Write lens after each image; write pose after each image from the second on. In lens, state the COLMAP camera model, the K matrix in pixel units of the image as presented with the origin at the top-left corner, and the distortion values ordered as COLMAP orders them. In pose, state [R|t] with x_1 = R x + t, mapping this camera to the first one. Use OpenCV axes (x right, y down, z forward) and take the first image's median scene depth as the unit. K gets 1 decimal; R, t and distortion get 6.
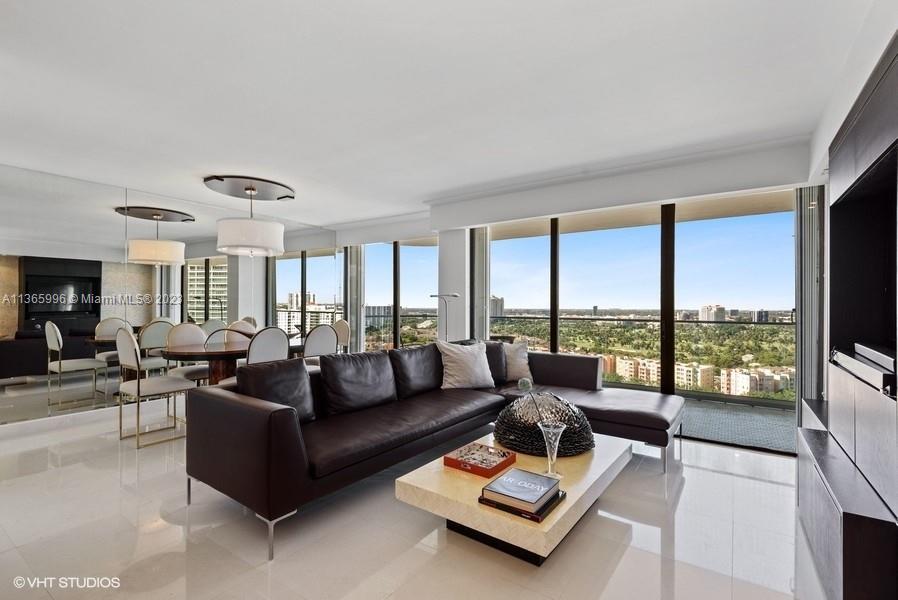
lens RADIAL K [[418.6, 0, 454.0], [0, 418.6, 306.6], [0, 0, 1]] dist [0.017982, 0.000034]
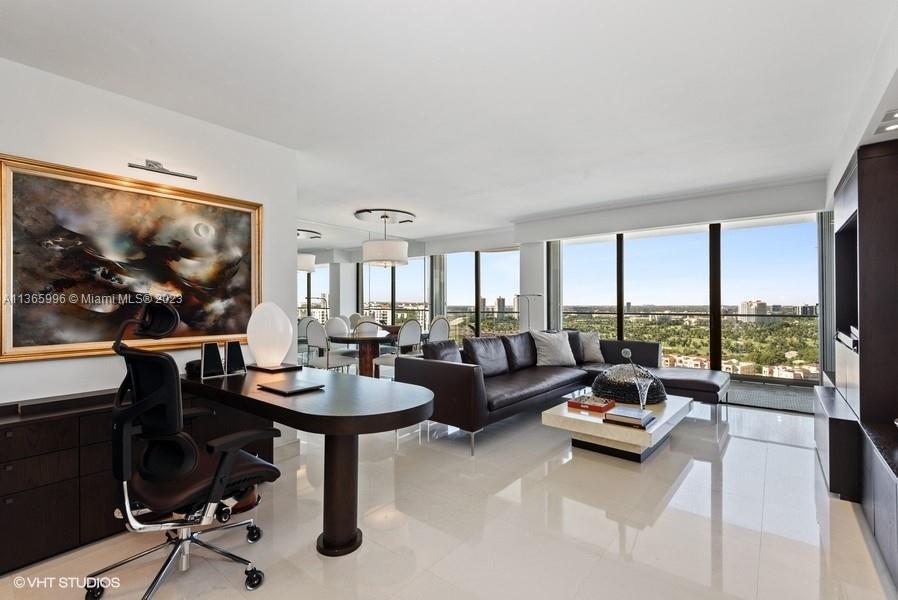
lens RADIAL K [[410.1, 0, 447.0], [0, 410.1, 303.0], [0, 0, 1]] dist [0.000038, -0.000331]
pose [[0.995847, -0.007351, -0.090749, -0.159689], [0.007068, 0.999969, -0.003441, 0.000025], [0.090771, 0.002785, 0.995868, -0.263200]]
